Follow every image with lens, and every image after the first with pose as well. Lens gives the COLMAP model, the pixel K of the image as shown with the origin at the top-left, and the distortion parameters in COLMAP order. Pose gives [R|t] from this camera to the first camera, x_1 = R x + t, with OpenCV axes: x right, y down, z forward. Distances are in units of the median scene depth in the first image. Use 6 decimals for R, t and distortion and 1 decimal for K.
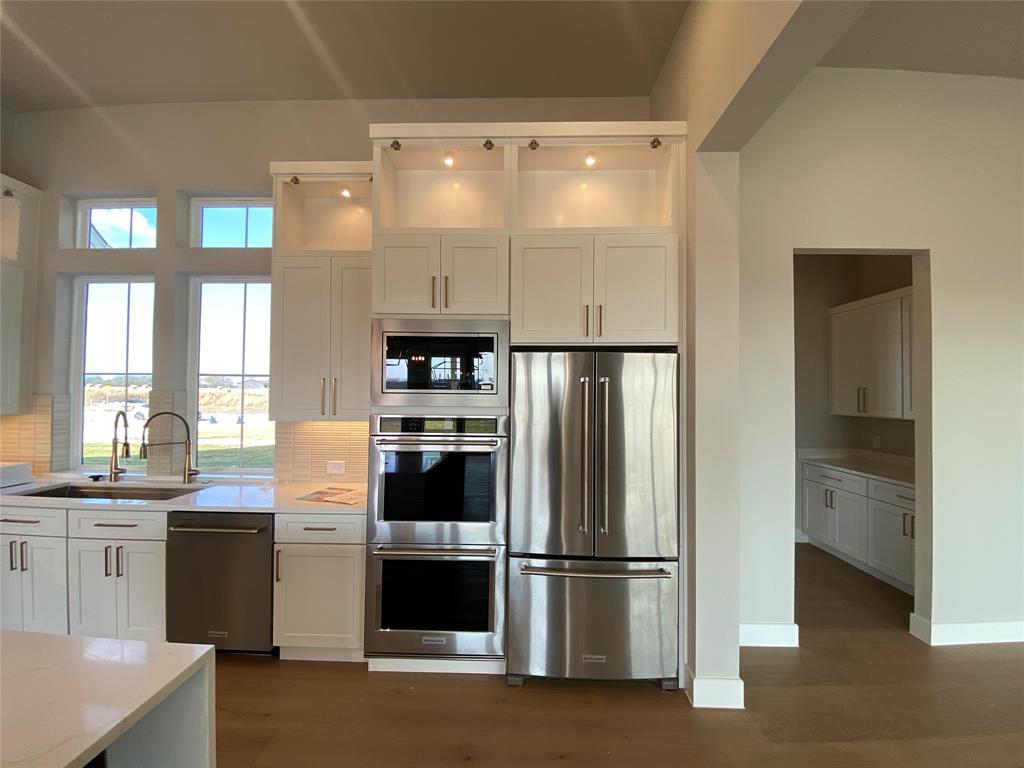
lens RADIAL K [[418.7, 0, 515.8], [0, 418.7, 385.2], [0, 0, 1]] dist [-0.021157, -0.003074]
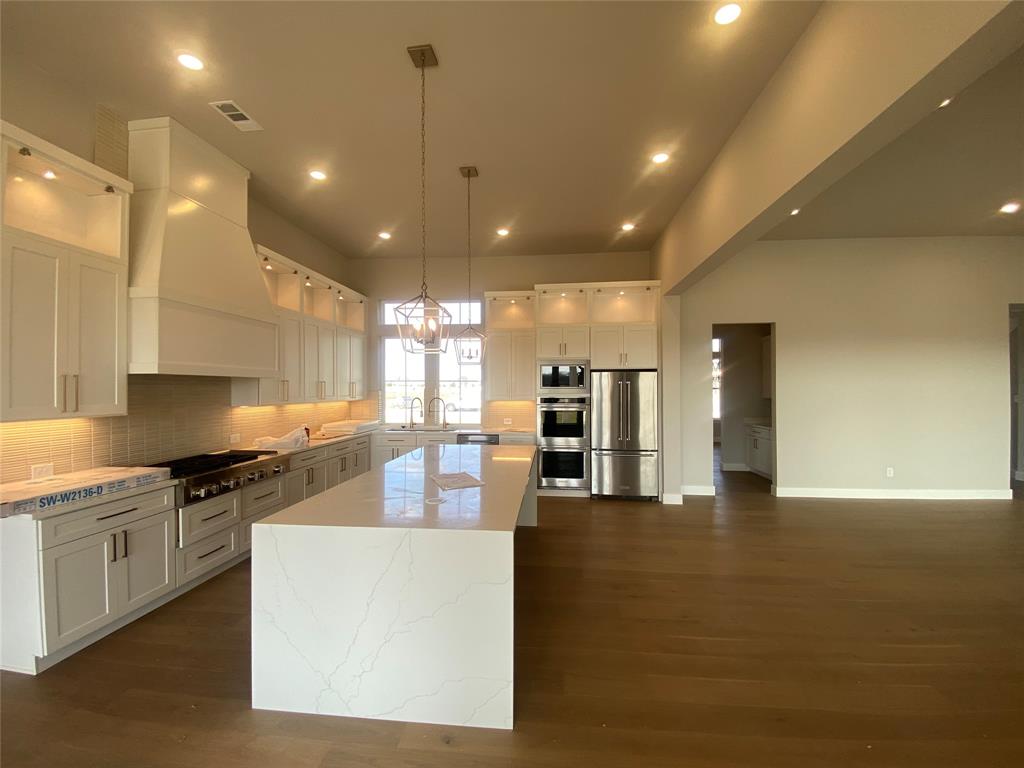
lens RADIAL K [[415.2, 0, 505.3], [0, 415.2, 380.5], [0, 0, 1]] dist [0.002214, -0.000396]
pose [[0.995349, -0.010050, -0.095813, -0.234747], [0.010045, 0.999949, -0.000538, -0.025345], [0.095813, -0.000427, 0.995399, -1.283086]]
